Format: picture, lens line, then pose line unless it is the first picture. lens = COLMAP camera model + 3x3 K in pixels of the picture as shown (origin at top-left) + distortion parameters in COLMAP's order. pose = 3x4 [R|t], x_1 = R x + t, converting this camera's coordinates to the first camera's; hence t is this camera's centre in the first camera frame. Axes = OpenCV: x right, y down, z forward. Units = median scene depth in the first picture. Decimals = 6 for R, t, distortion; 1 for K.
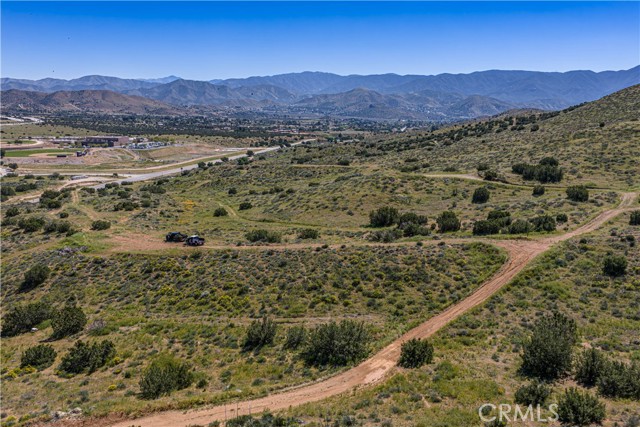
lens RADIAL K [[529.6, 0, 323.9], [0, 529.6, 216.3], [0, 0, 1]] dist [0.014679, -0.027509]
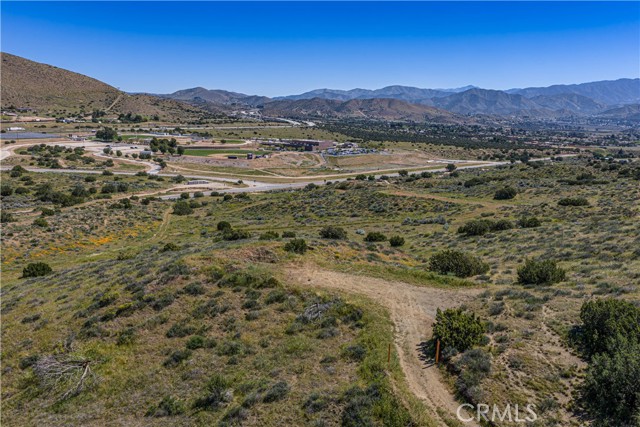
lens RADIAL K [[529.6, 0, 323.9], [0, 529.6, 216.3], [0, 0, 1]] dist [0.014679, -0.027509]
pose [[0.860281, 0.111274, -0.497528, 0.033725], [-0.119961, 0.992671, 0.014589, -0.011165], [0.495506, 0.047134, 0.867325, 0.069247]]
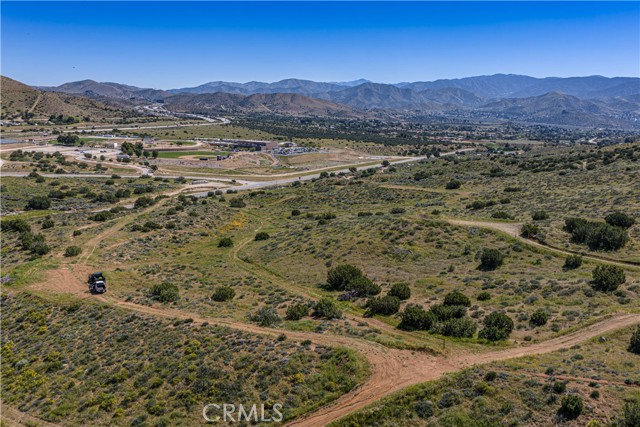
lens RADIAL K [[529.6, 0, 323.9], [0, 529.6, 216.3], [0, 0, 1]] dist [0.014679, -0.027509]
pose [[0.942239, 0.081041, -0.324991, 0.025216], [-0.082653, 0.996539, 0.008866, -0.007137], [0.324584, 0.018507, 0.945676, 0.015936]]
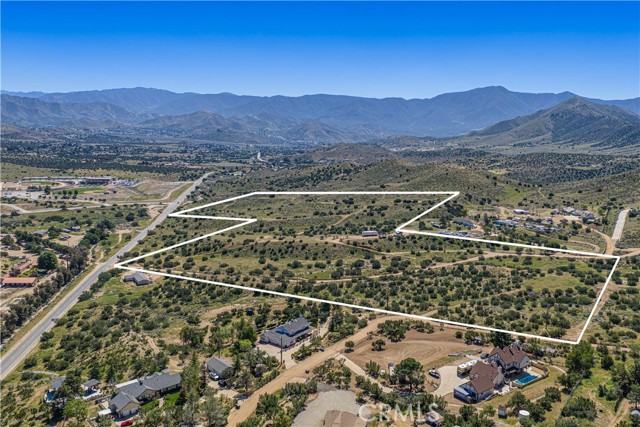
lens RADIAL K [[529.6, 0, 323.9], [0, 529.6, 216.3], [0, 0, 1]] dist [0.014679, -0.027509]
pose [[0.953445, -0.034348, 0.299605, -0.087238], [0.043085, 0.998816, -0.022603, 0.009930], [-0.298474, 0.034460, 0.953796, -0.246335]]
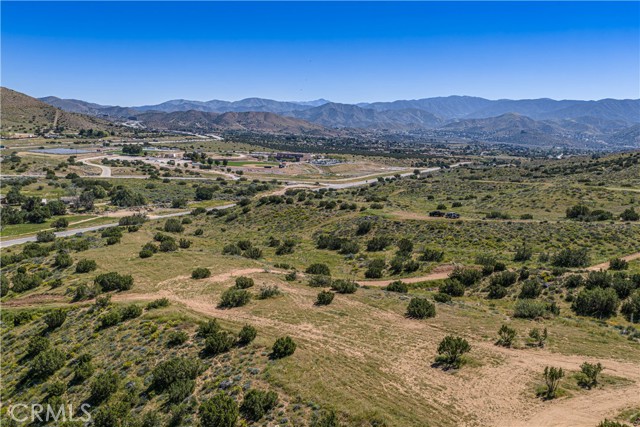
lens RADIAL K [[529.6, 0, 323.9], [0, 529.6, 216.3], [0, 0, 1]] dist [0.014679, -0.027509]
pose [[0.965272, 0.064366, -0.253193, -0.013162], [-0.074903, 0.996671, -0.032189, 0.007892], [0.250279, 0.050036, 0.966880, -0.039008]]
